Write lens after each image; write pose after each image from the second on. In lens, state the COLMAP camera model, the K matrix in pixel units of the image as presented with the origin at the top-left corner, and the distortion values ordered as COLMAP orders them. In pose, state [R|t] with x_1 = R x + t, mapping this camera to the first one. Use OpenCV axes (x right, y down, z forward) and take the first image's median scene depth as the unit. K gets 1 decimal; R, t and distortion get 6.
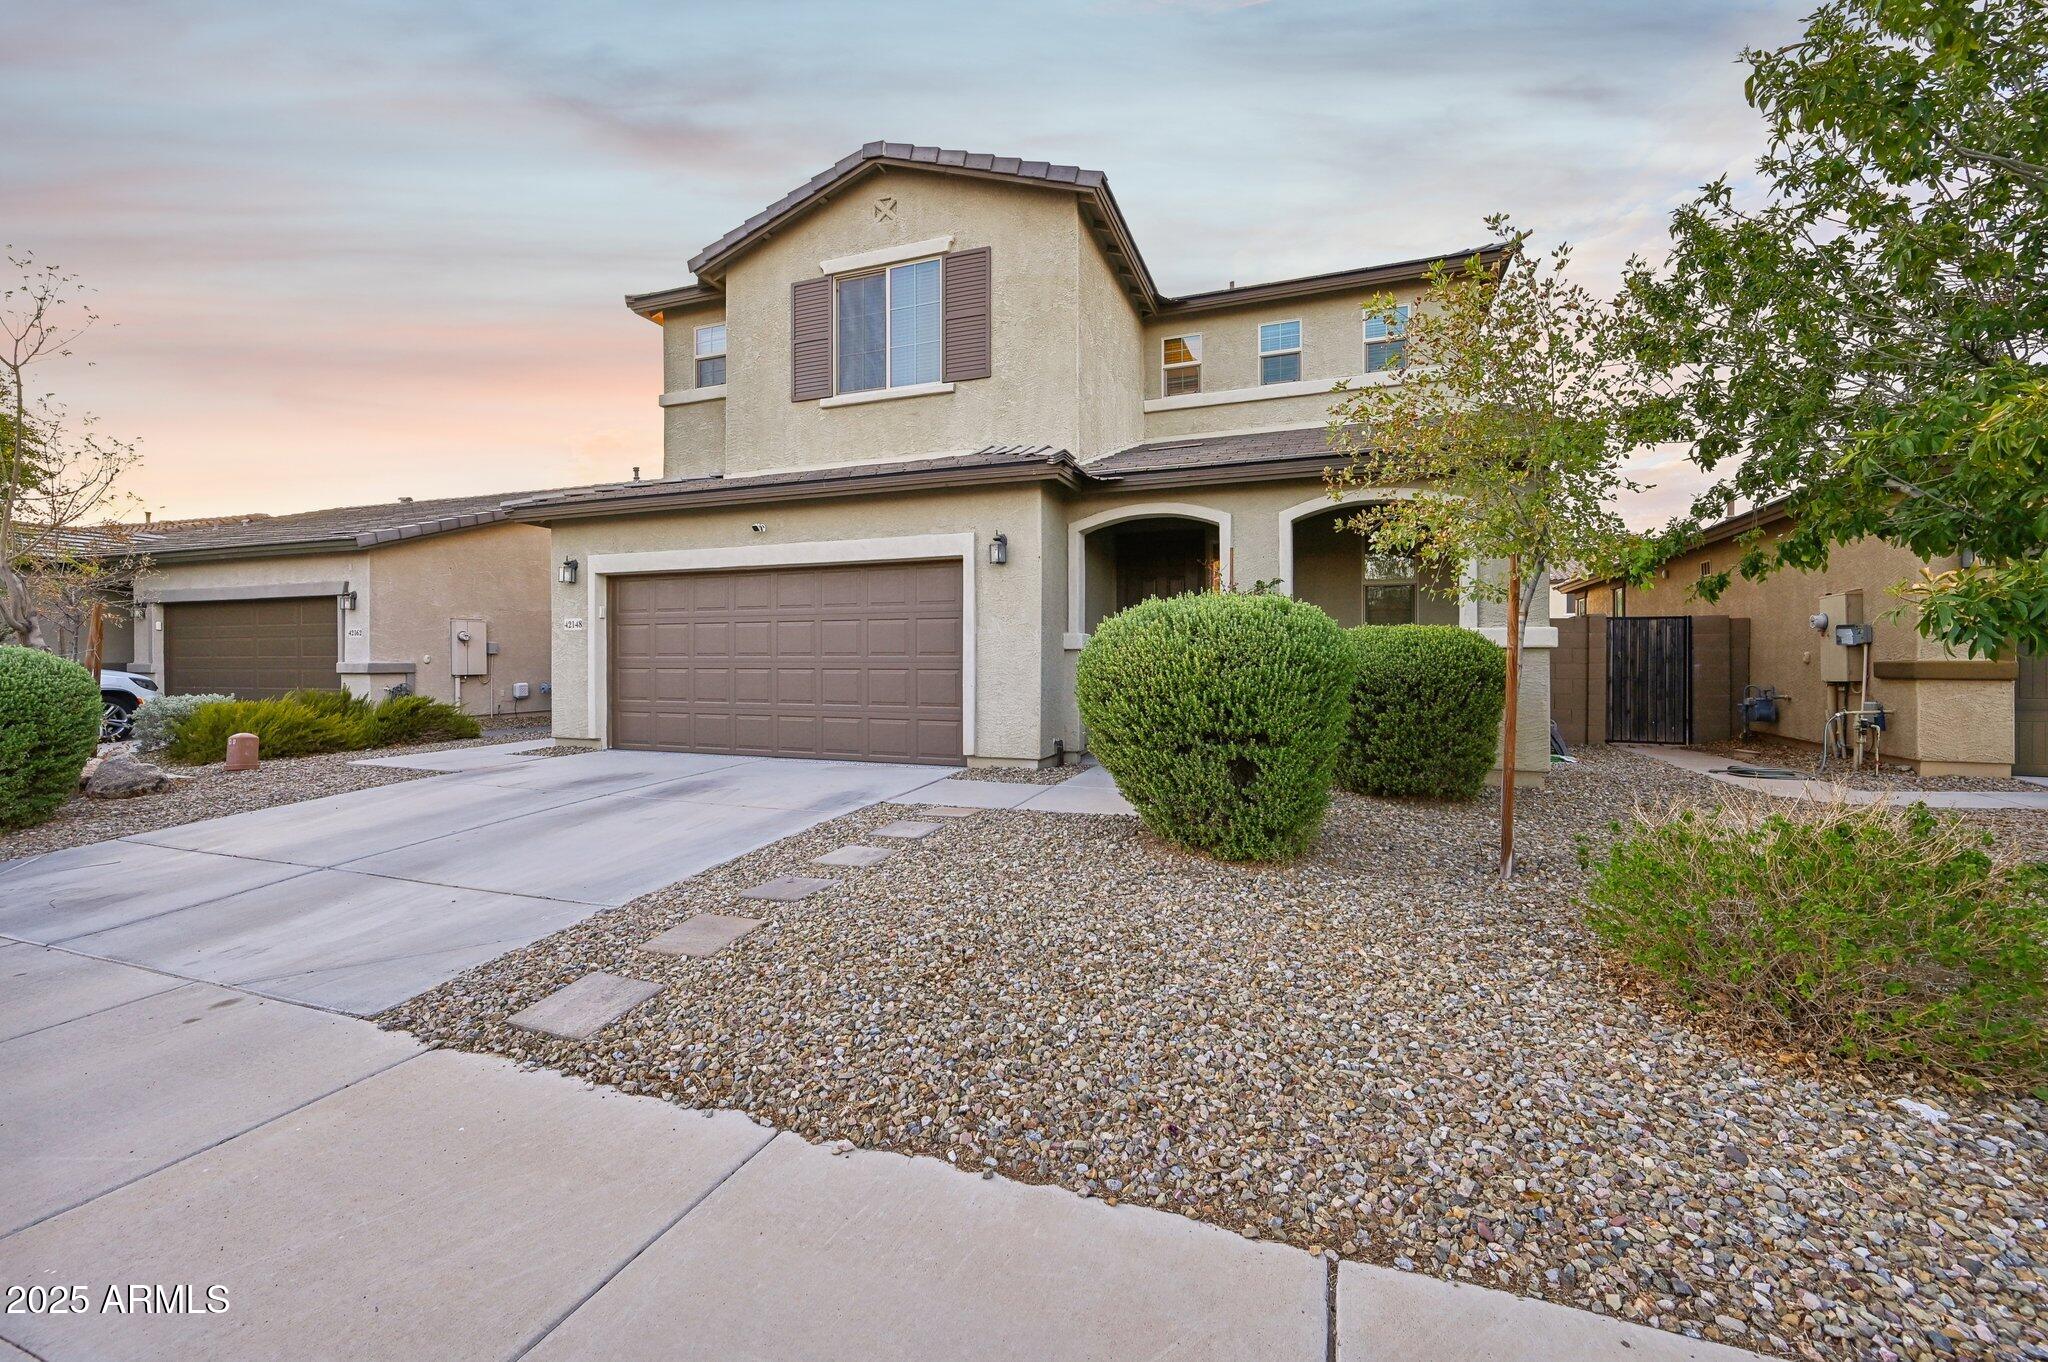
lens RADIAL K [[821.8, 0, 1021.2], [0, 821.8, 667.5], [0, 0, 1]] dist [-0.000215, 0.000080]
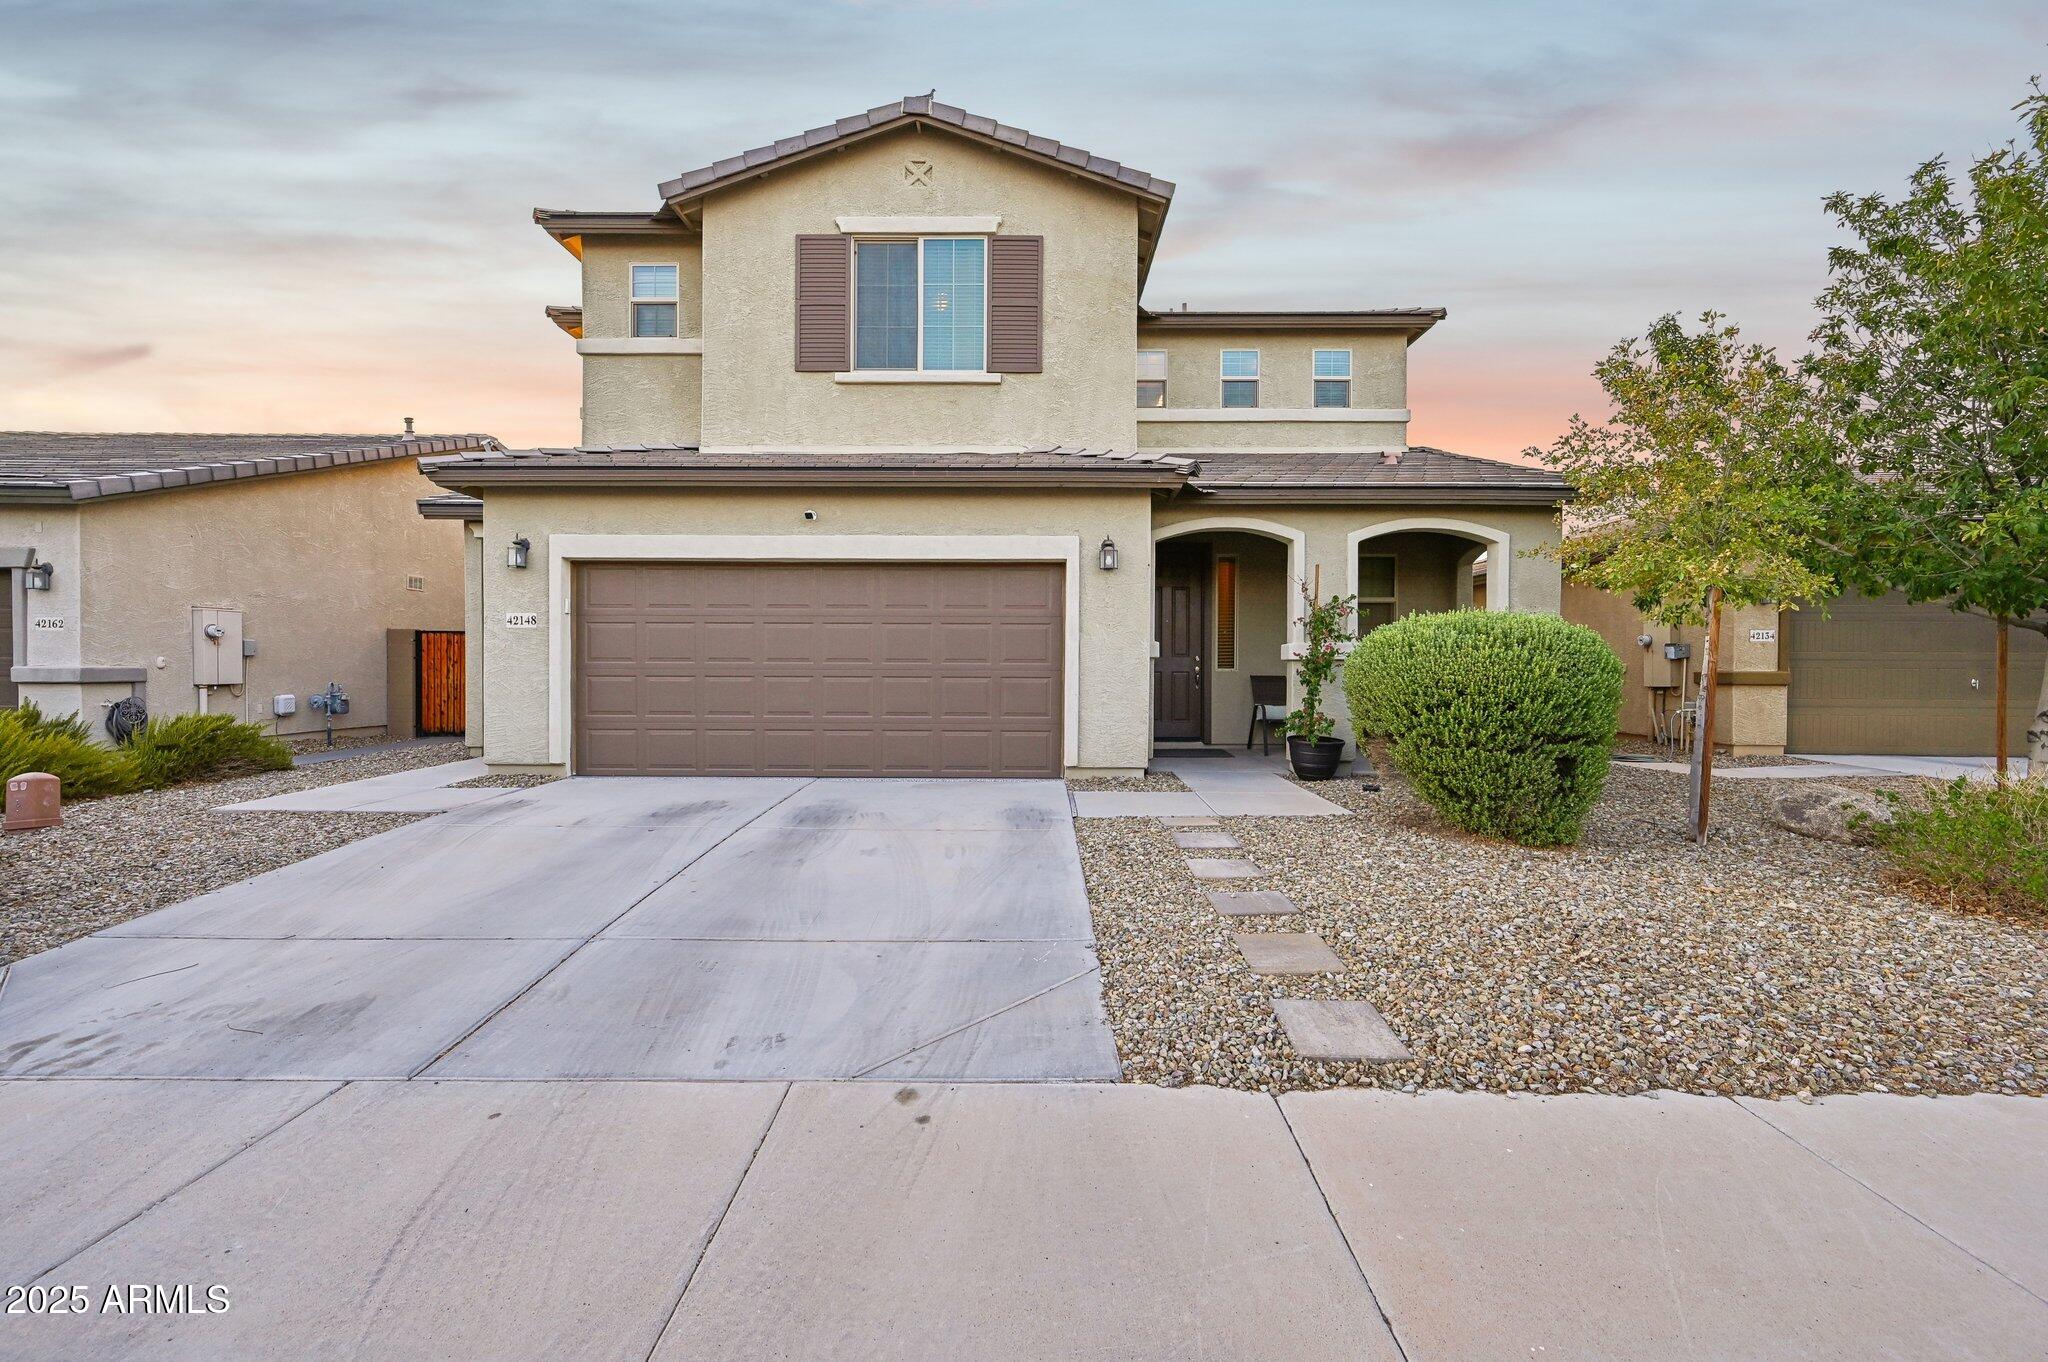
lens RADIAL K [[857.8, 0, 1023.2], [0, 857.8, 683.3], [0, 0, 1]] dist [0.002823, -0.000759]
pose [[0.939436, -0.002425, 0.342715, -0.393119], [-0.001277, 0.999943, 0.010577, -0.001274], [-0.342721, -0.010374, 0.939380, 0.060432]]
